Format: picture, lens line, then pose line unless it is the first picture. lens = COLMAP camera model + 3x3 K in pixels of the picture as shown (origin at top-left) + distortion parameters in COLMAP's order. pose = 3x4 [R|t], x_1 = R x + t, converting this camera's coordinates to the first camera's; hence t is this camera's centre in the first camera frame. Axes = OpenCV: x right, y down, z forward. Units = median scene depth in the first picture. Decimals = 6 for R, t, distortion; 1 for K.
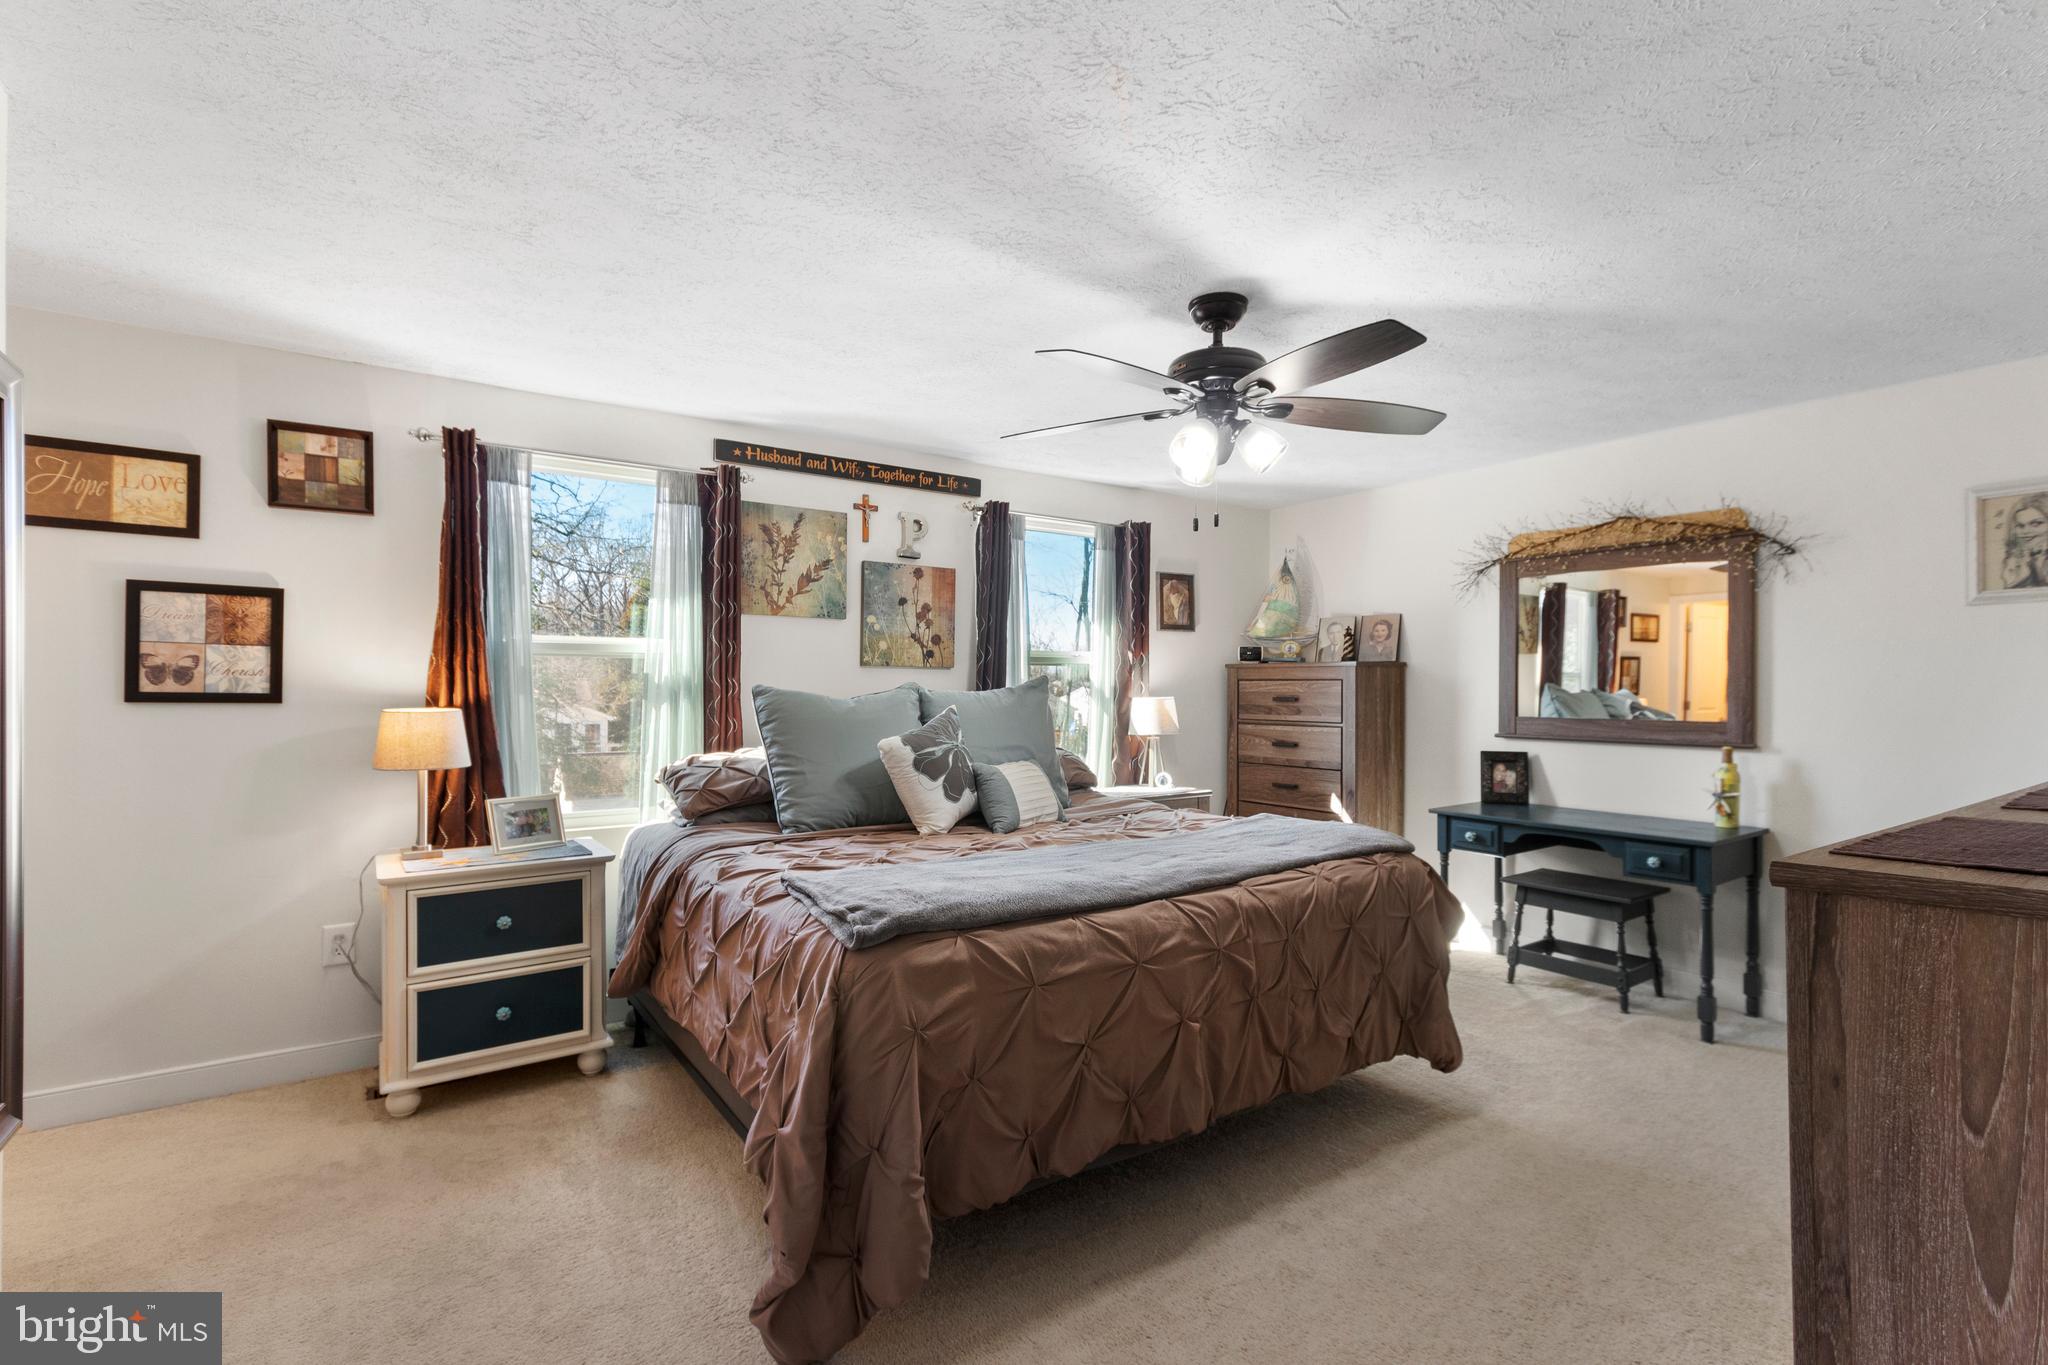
lens RADIAL K [[929.7, 0, 1024.0], [0, 929.7, 692.1], [0, 0, 1]] dist [0.002706, -0.000456]
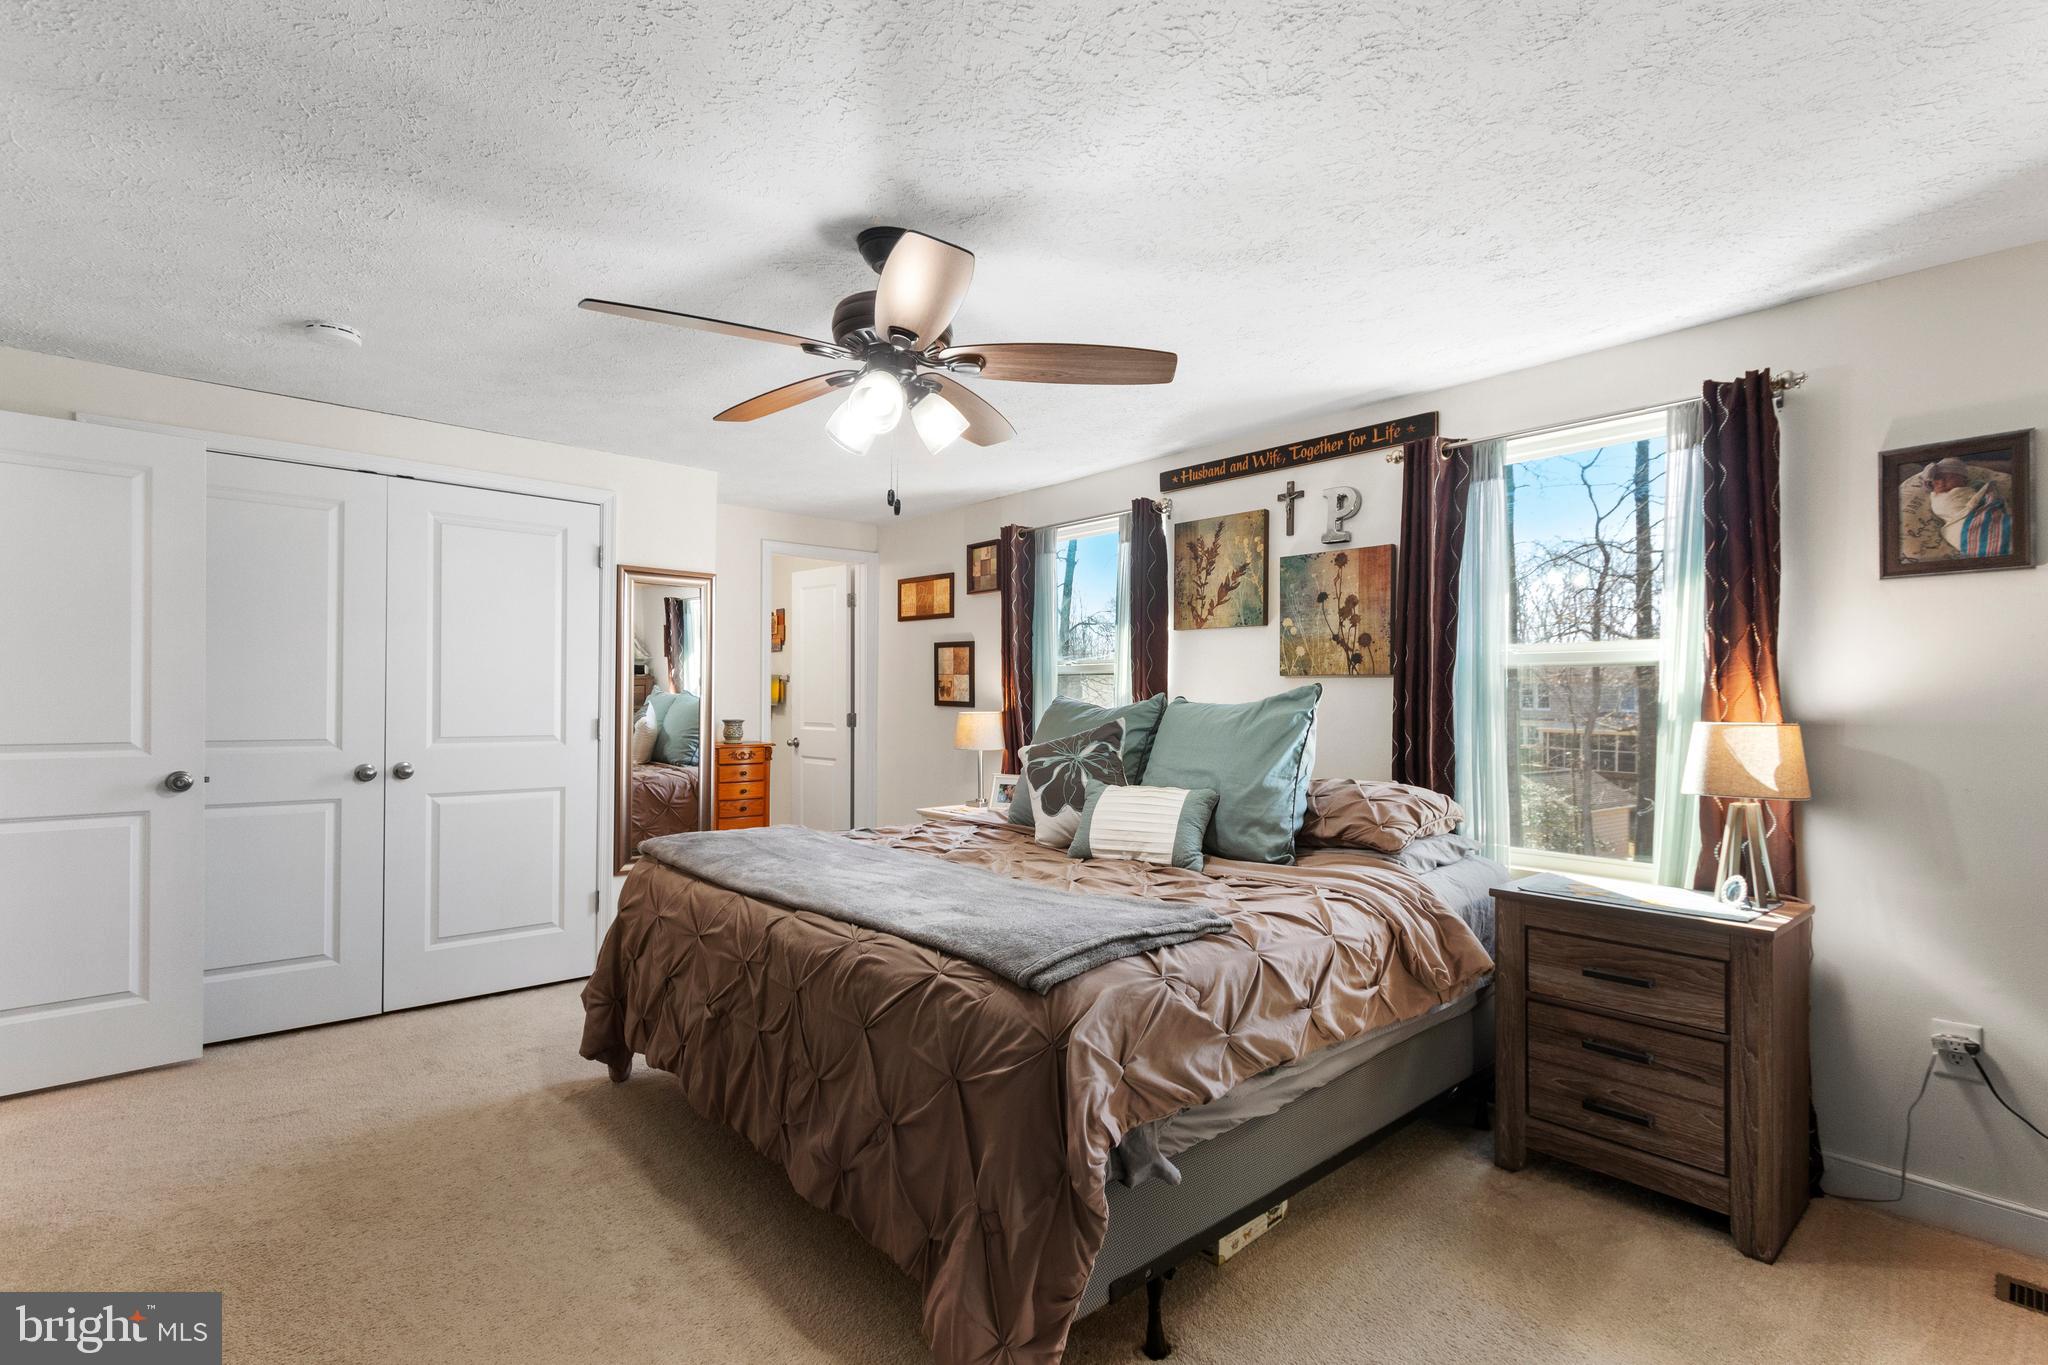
lens RADIAL K [[929.7, 0, 1024.0], [0, 929.7, 692.1], [0, 0, 1]] dist [0.002706, -0.000456]
pose [[0.128470, -0.008679, -0.991675, 0.689483], [-0.014239, 0.999842, -0.010595, -0.000020], [0.991611, 0.015481, 0.128326, 0.659038]]
